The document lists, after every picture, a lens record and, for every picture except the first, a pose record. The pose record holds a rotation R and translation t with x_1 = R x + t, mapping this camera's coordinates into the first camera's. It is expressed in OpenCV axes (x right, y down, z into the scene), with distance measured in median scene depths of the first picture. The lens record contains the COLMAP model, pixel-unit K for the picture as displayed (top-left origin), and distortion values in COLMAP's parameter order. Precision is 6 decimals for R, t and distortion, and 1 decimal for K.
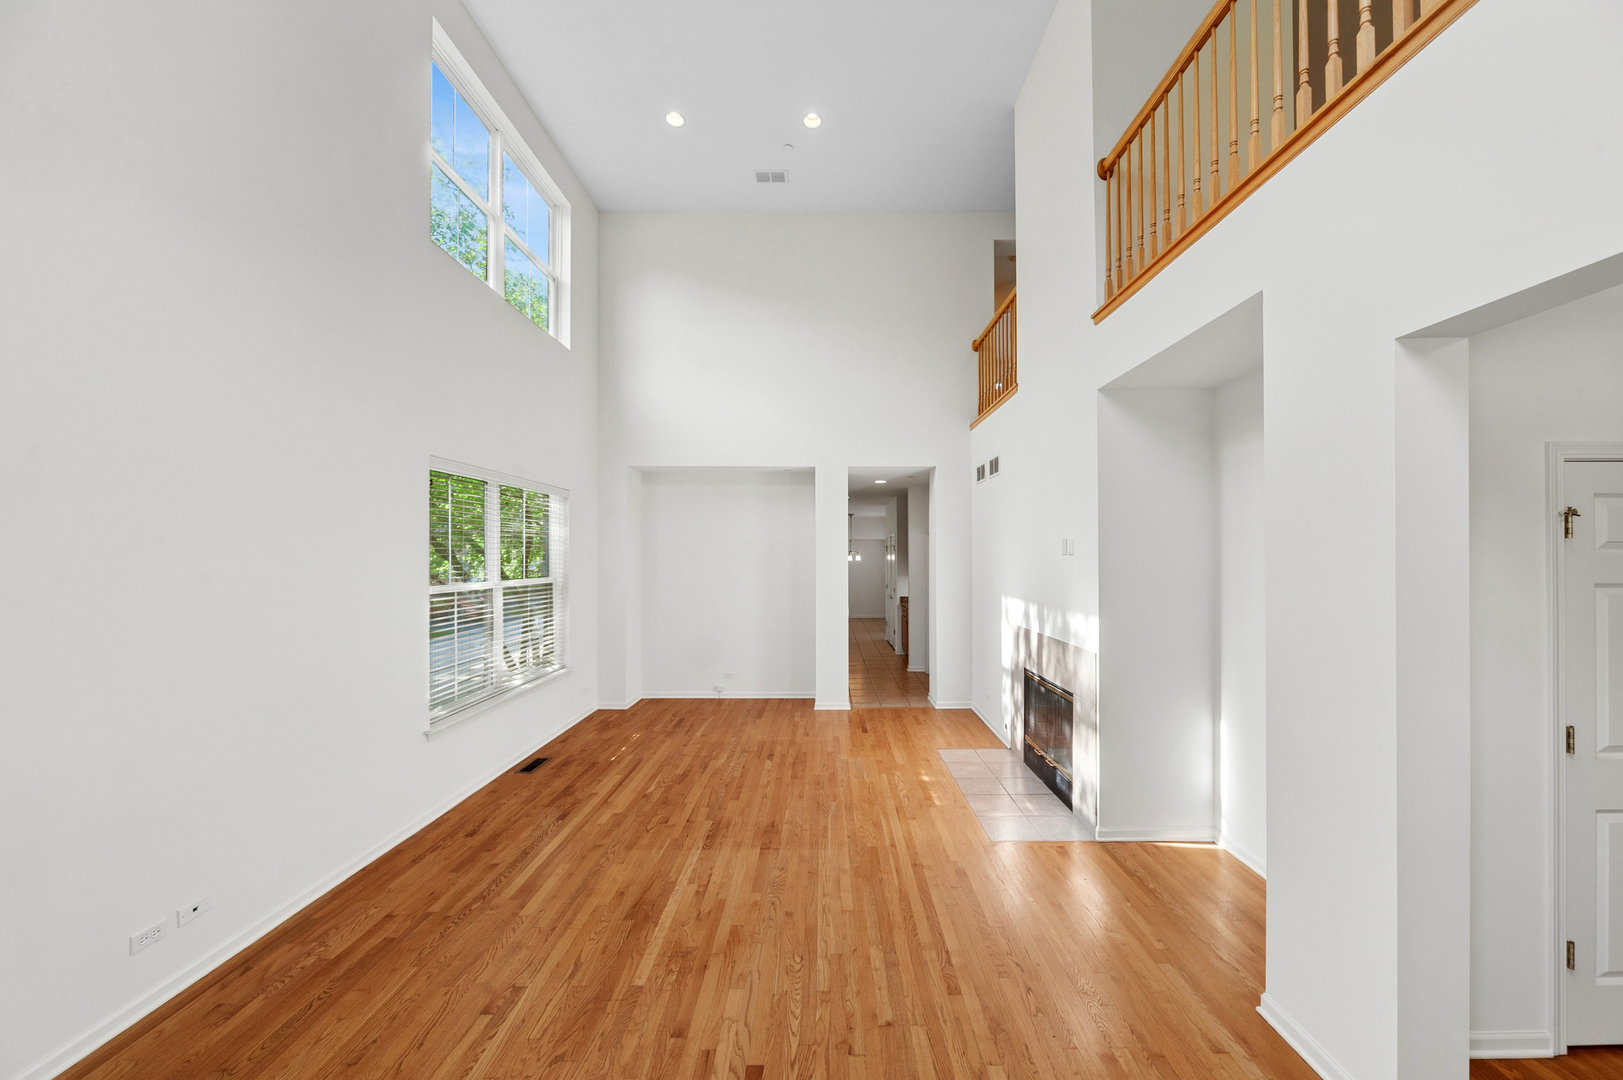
lens RADIAL K [[555.4, 0, 820.8], [0, 555.4, 549.2], [0, 0, 1]] dist [0.002748, -0.000136]
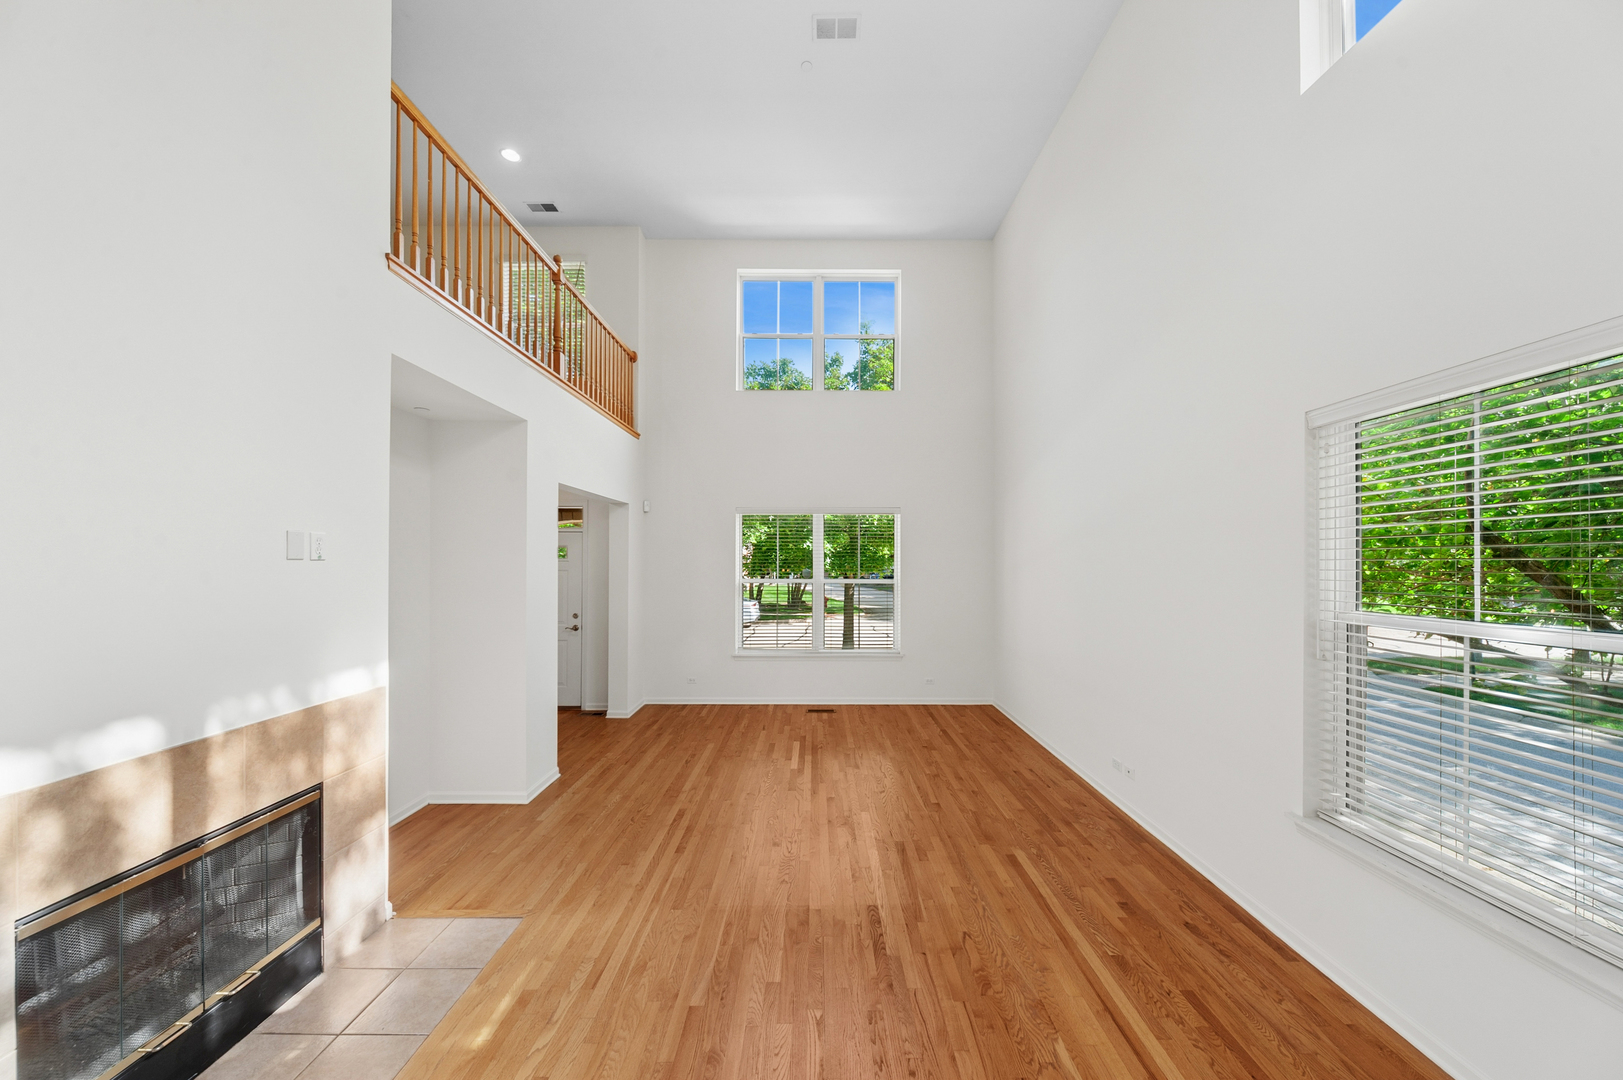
lens RADIAL K [[555.4, 0, 825.3], [0, 555.4, 555.7], [0, 0, 1]] dist [0.002748, -0.000136]
pose [[-0.999692, -0.002698, -0.024687, -0.089810], [-0.002059, 0.999663, -0.025863, 0.018479], [0.024749, -0.025804, -0.999361, 1.518933]]
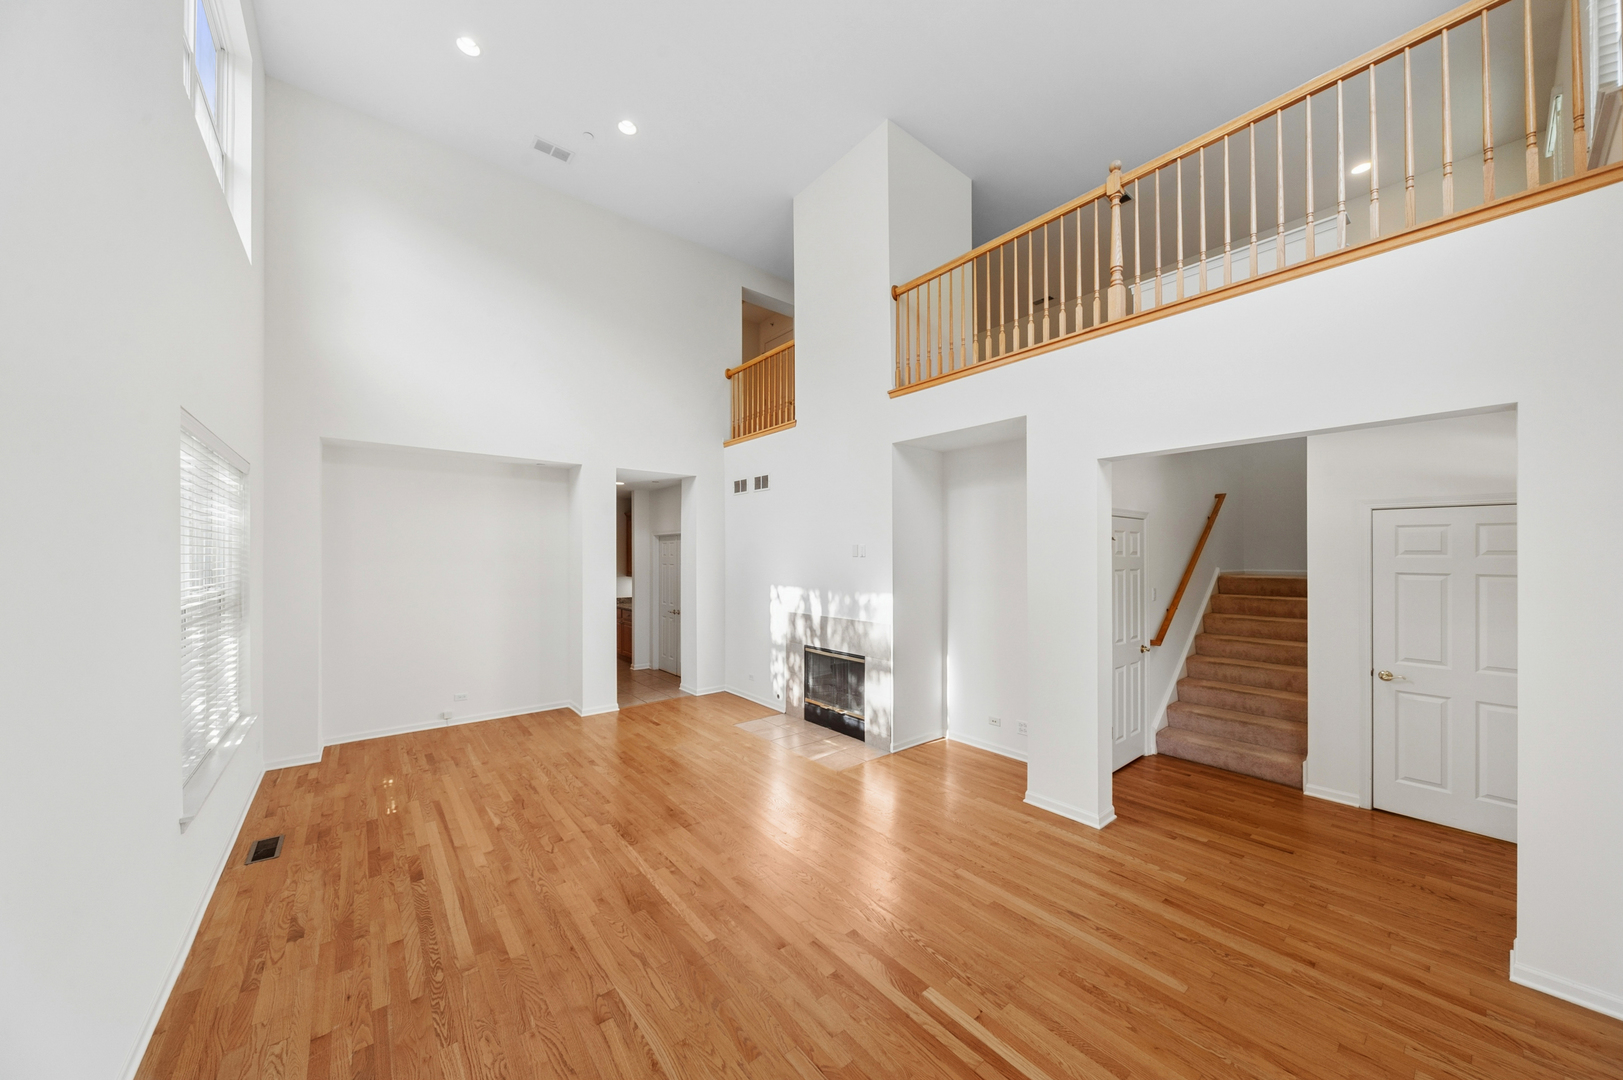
lens RADIAL K [[555.4, 0, 810.8], [0, 555.4, 549.6], [0, 0, 1]] dist [0.002748, -0.000136]
pose [[0.775509, 0.011577, 0.631230, -0.492569], [-0.009621, 0.999932, -0.006519, 0.002249], [-0.631263, -0.001017, 0.775568, 0.004127]]
